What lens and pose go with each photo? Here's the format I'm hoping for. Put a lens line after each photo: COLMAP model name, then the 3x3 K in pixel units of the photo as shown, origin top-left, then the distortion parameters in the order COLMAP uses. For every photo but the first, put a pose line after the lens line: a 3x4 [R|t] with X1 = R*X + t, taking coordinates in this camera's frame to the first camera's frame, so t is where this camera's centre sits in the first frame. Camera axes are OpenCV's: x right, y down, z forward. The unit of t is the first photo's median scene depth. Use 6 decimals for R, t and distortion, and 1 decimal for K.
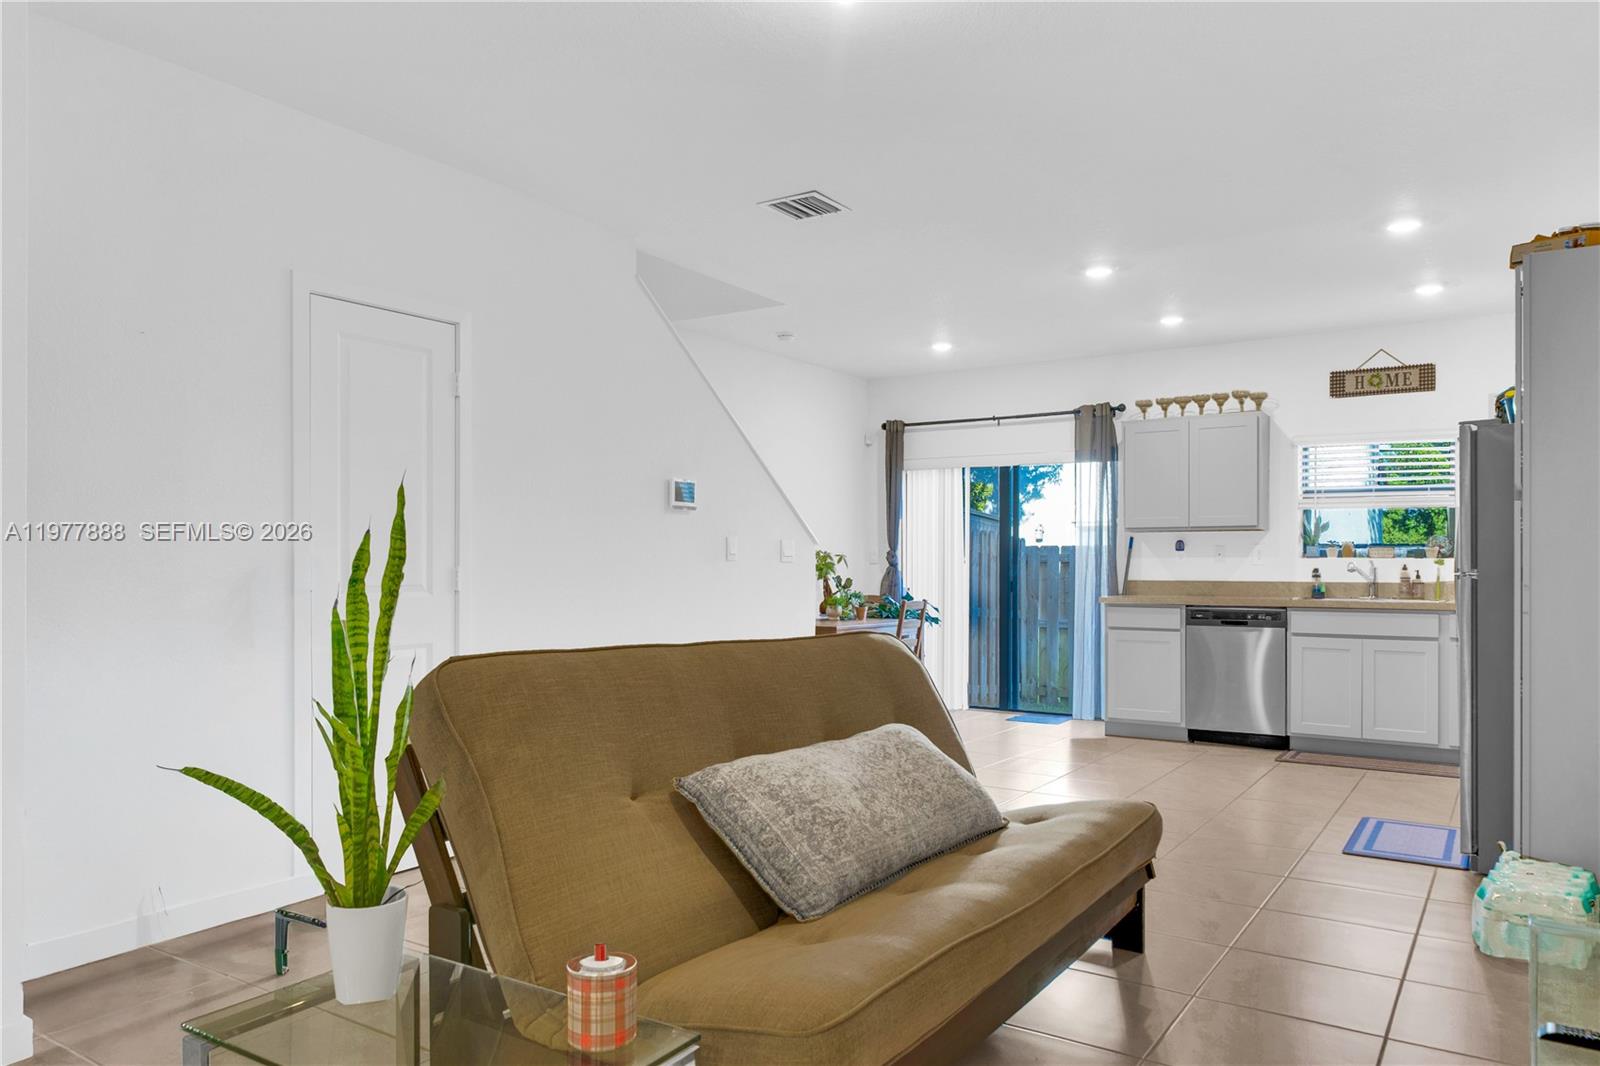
lens RADIAL K [[1119.4, 0, 791.4], [0, 1119.4, 562.6], [0, 0, 1]] dist [0.002024, -0.000838]
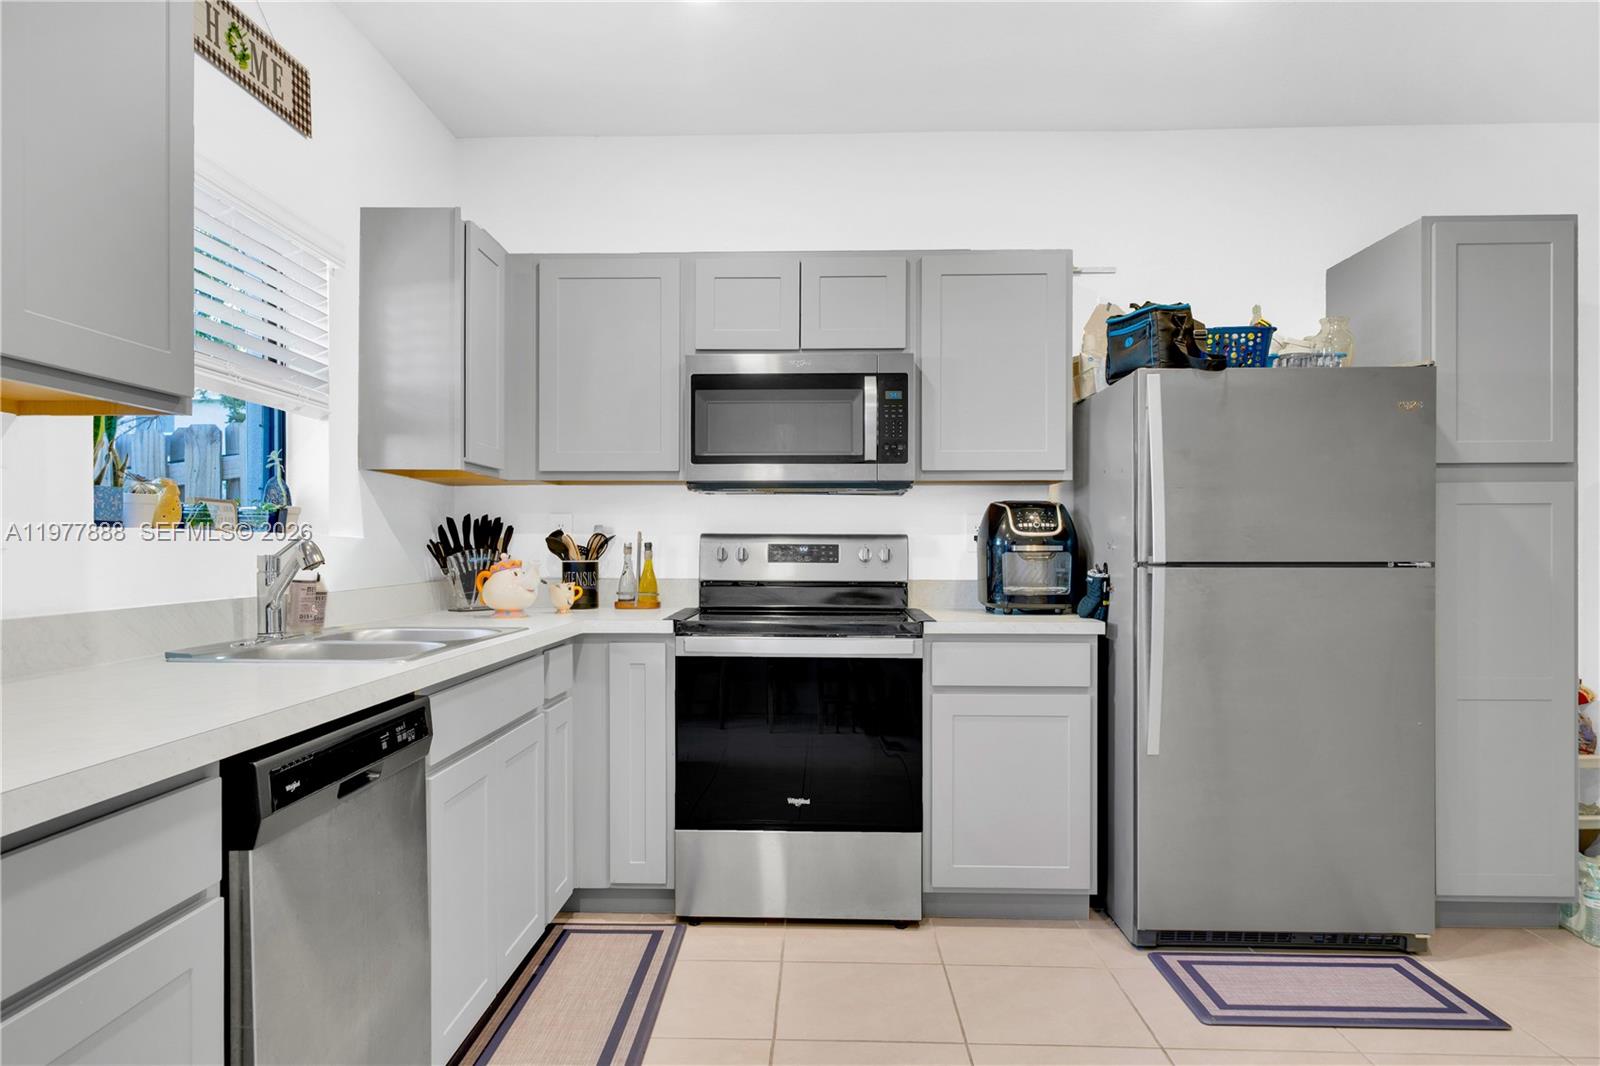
lens RADIAL K [[1013.7, 0, 792.7], [0, 1013.7, 548.0], [0, 0, 1]] dist [0.000899, -0.002993]
pose [[-0.522604, -0.003736, 0.852568, 0.220761], [-0.006270, 0.999980, 0.000539, 0.000382], [-0.852553, -0.005064, -0.522617, 1.535313]]
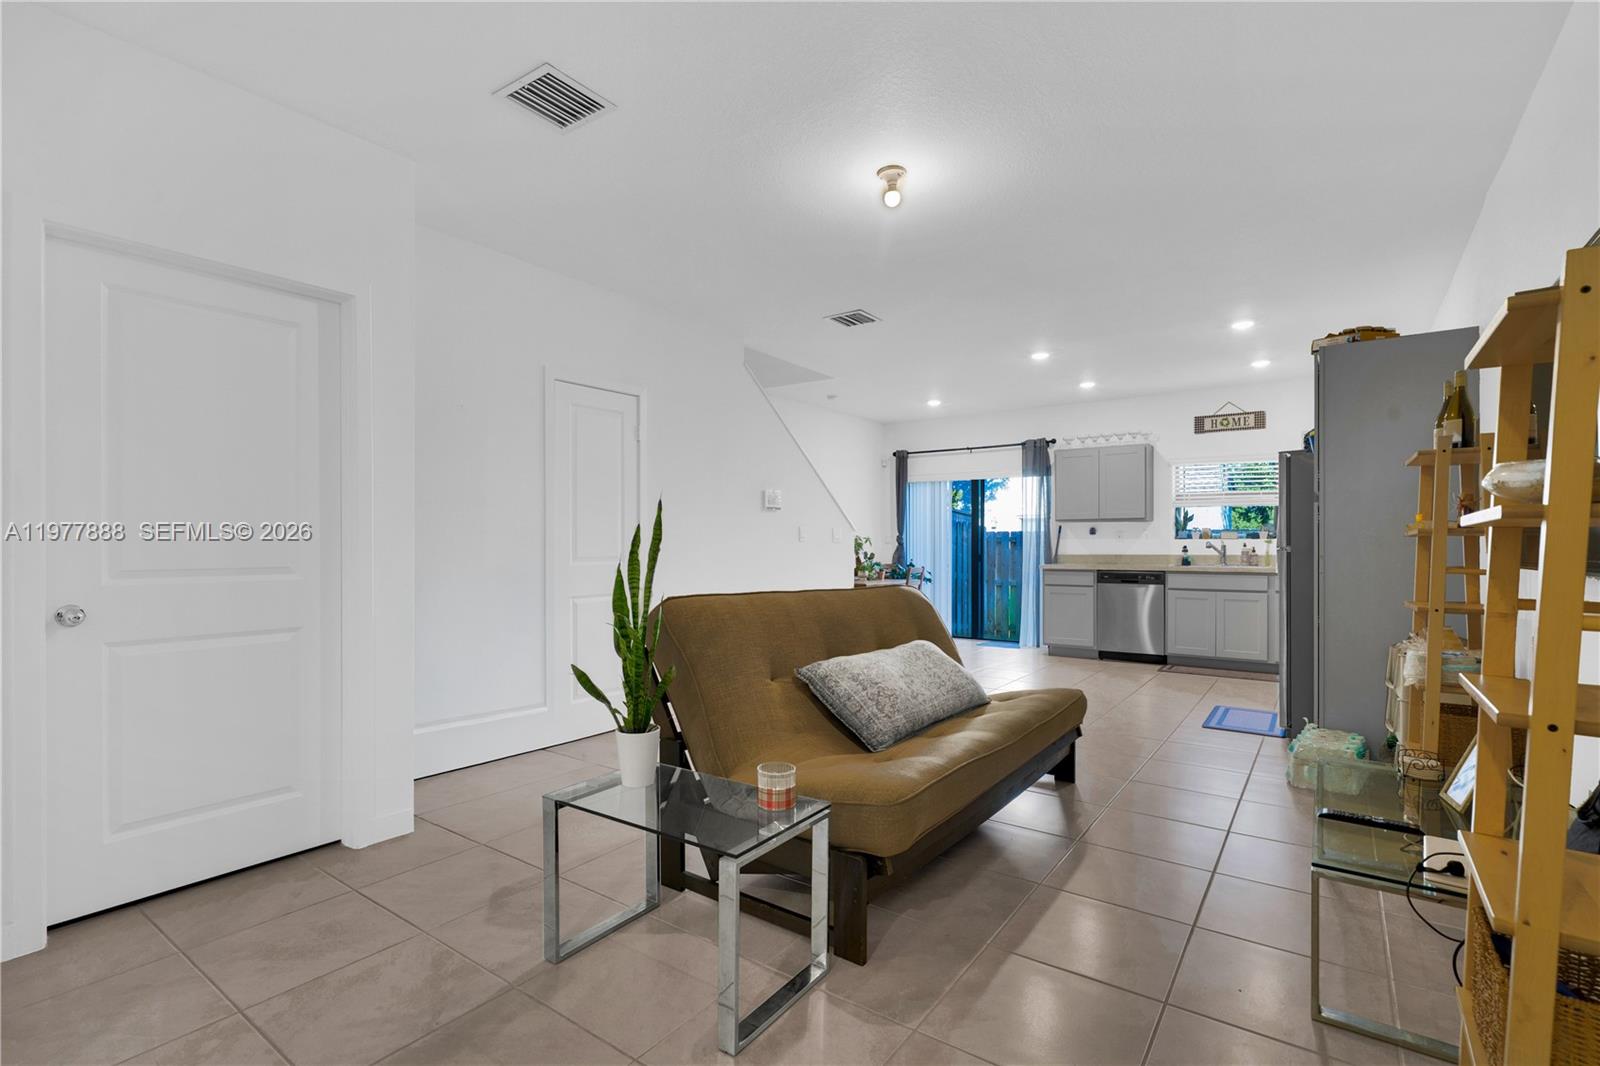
lens RADIAL K [[737.6, 0, 783.1], [0, 737.6, 544.1], [0, 0, 1]] dist [0.005261, -0.000187]
pose [[0.998186, -0.001952, -0.060172, -0.024868], [0.002029, 0.999997, 0.001218, 0.000603], [0.060170, -0.001338, 0.998187, -0.054943]]
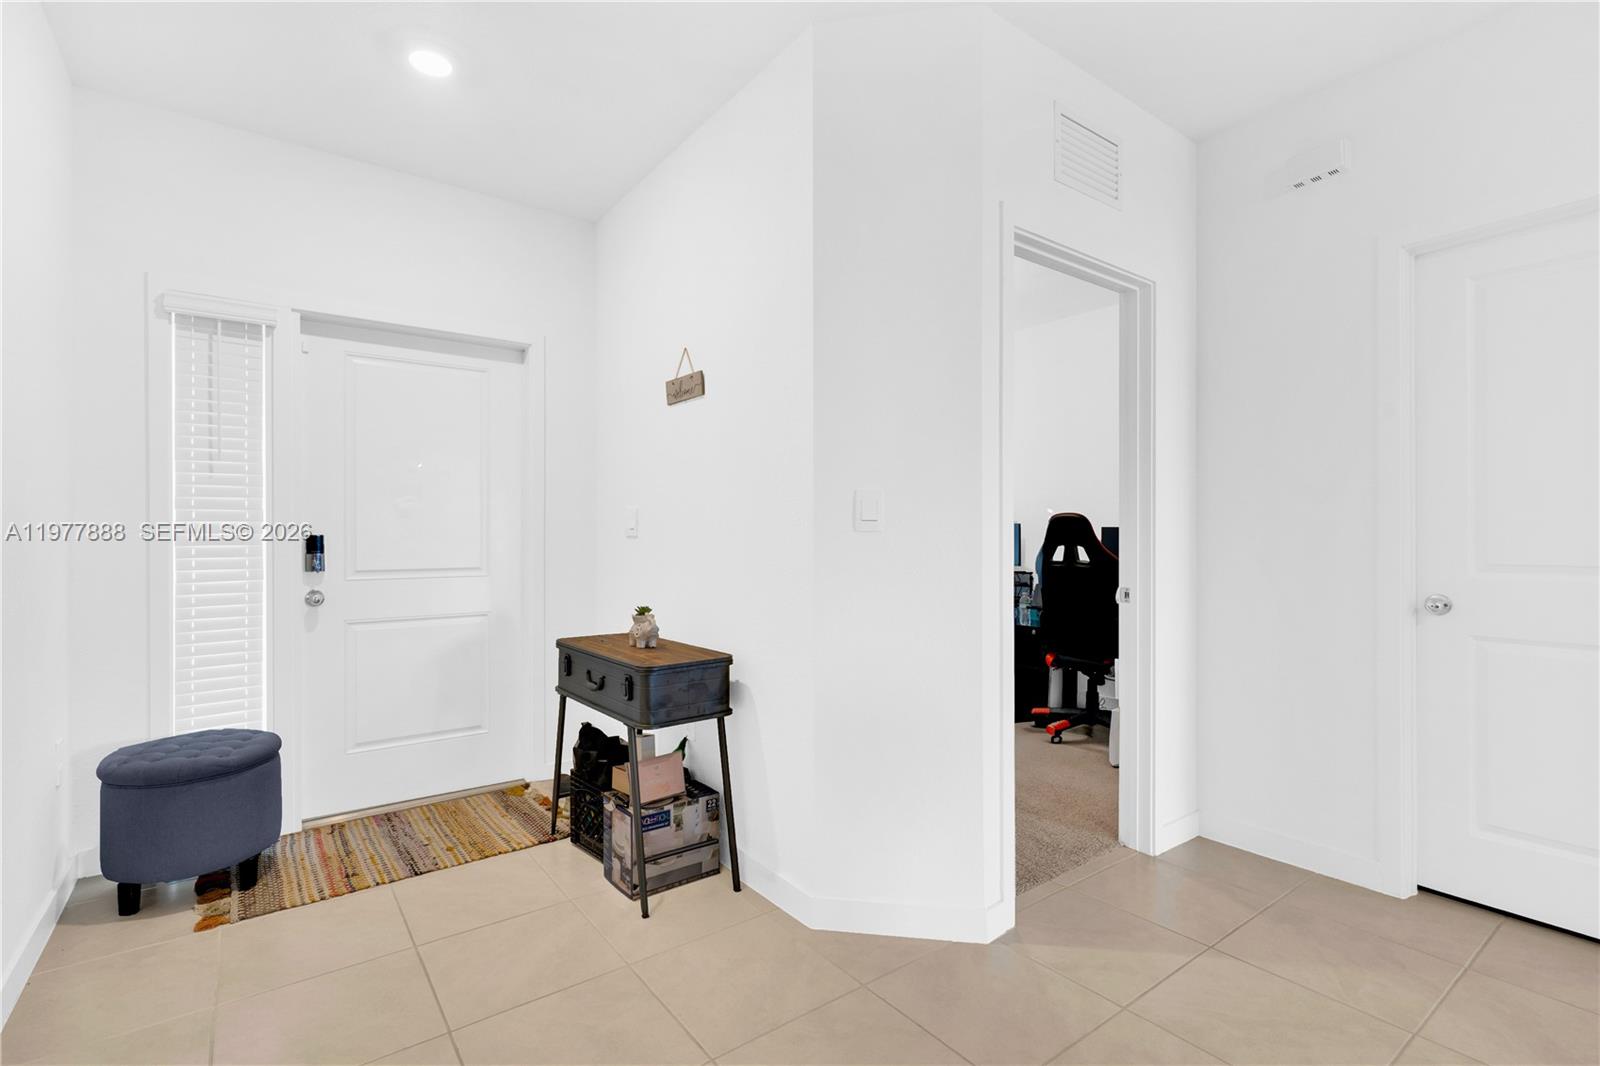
lens RADIAL K [[737.6, 0, 794.8], [0, 737.6, 539.5], [0, 0, 1]] dist [0.005261, -0.000187]
pose [[-0.350703, 0.000720, -0.936487, 0.126903], [0.002313, 0.999997, -0.000098, 0.000419], [0.936484, -0.002201, -0.350703, 0.173041]]
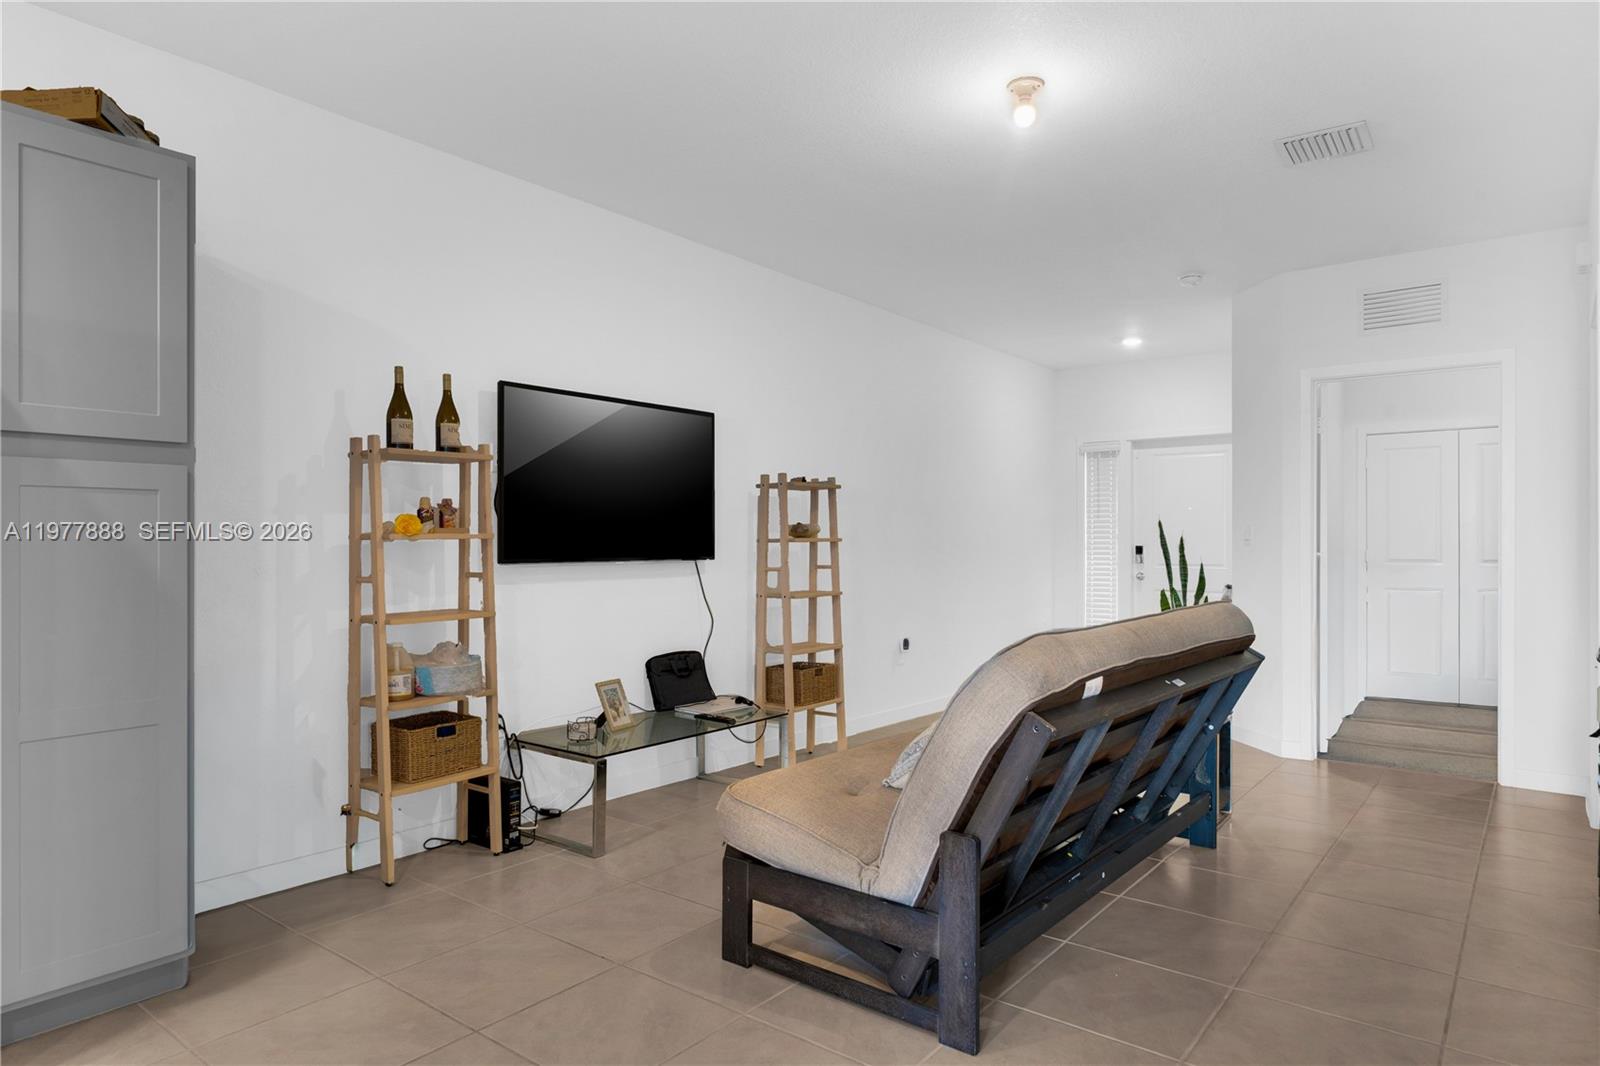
lens RADIAL K [[951.9, 0, 791.4], [0, 951.9, 528.2], [0, 0, 1]] dist [-0.005916, 0.000812]
pose [[-0.996417, -0.004599, 0.084450, 0.151004], [-0.006046, 0.999839, -0.016883, -0.003000], [-0.084358, -0.017333, -0.996285, 1.304804]]
